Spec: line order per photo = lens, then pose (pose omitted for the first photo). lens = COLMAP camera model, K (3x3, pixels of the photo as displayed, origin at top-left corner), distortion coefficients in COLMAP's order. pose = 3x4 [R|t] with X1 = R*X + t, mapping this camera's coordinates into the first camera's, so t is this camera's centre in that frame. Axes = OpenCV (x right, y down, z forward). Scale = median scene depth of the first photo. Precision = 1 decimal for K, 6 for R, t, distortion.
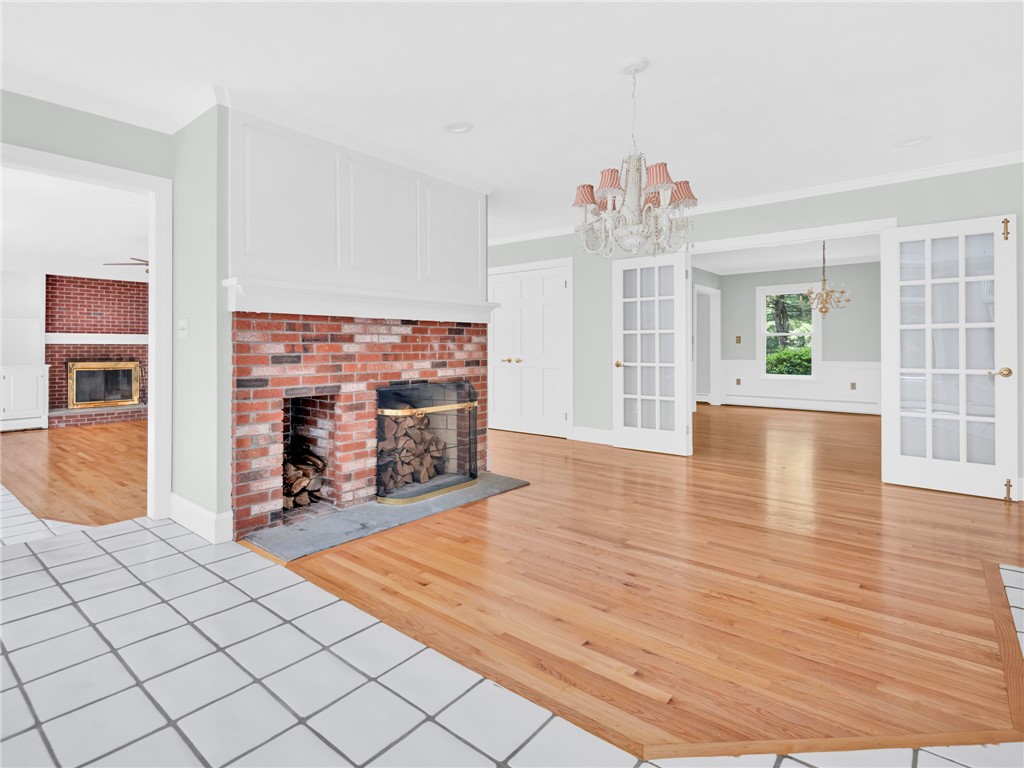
lens RADIAL K [[538.5, 0, 464.8], [0, 538.5, 347.2], [0, 0, 1]] dist [0.003093, -0.003076]
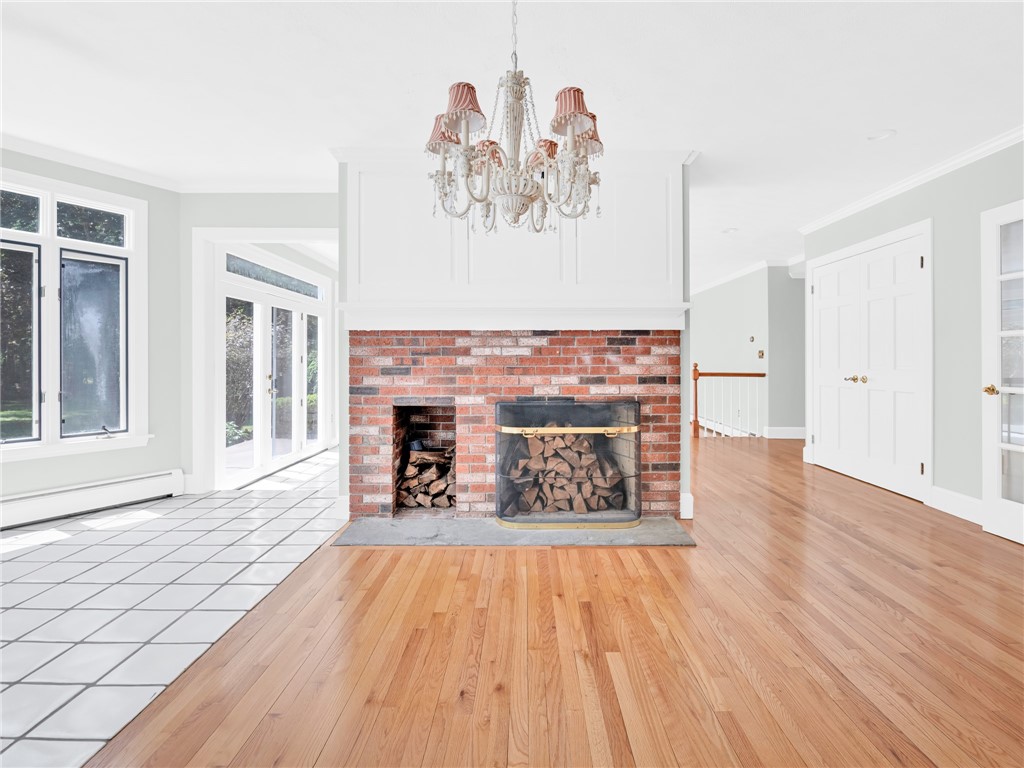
lens RADIAL K [[538.5, 0, 545.8], [0, 538.5, 364.2], [0, 0, 1]] dist [0.003093, -0.003076]
pose [[0.671914, 0.002548, -0.740625, 0.585540], [0.000636, 0.999992, 0.004017, 0.003238], [0.740629, -0.003170, 0.671907, 0.395417]]
